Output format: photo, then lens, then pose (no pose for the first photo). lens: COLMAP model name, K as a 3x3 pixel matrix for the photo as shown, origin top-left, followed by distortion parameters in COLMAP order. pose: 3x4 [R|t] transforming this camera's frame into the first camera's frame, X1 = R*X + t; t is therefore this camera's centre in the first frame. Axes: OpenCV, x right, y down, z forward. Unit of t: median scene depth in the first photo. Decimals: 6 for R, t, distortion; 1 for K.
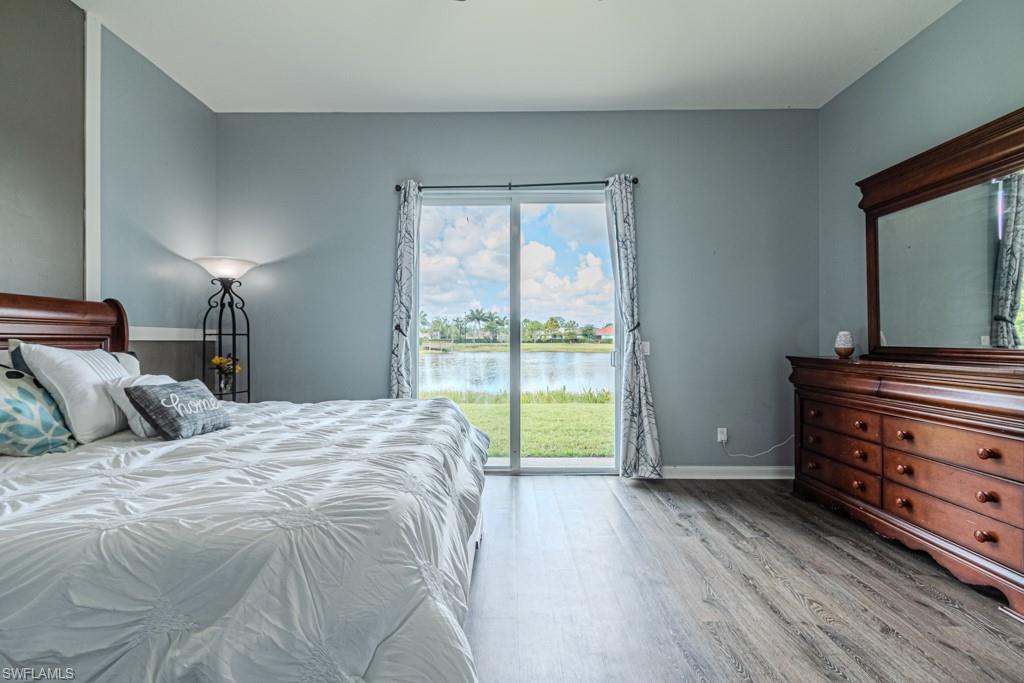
lens RADIAL K [[462.6, 0, 499.8], [0, 462.6, 337.0], [0, 0, 1]] dist [-0.001262, -0.000524]
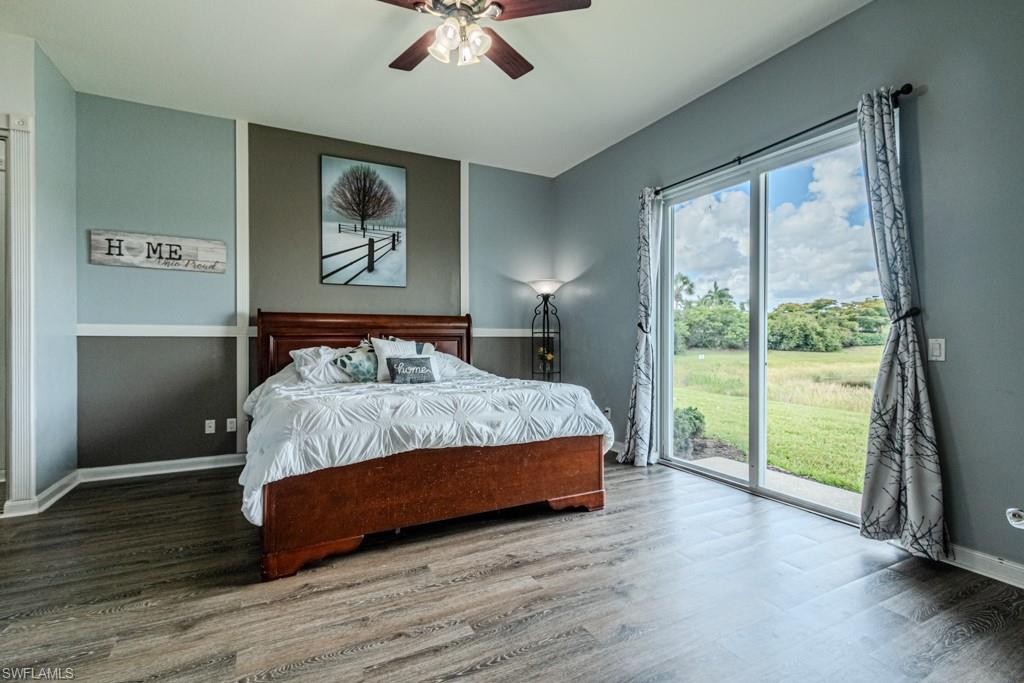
lens RADIAL K [[462.6, 0, 499.8], [0, 462.6, 337.0], [0, 0, 1]] dist [-0.001262, -0.000524]
pose [[0.458609, 0.000850, -0.888638, 0.609066], [0.006883, 0.999966, 0.004509, 0.000786], [0.888612, -0.008184, 0.458587, 0.201364]]
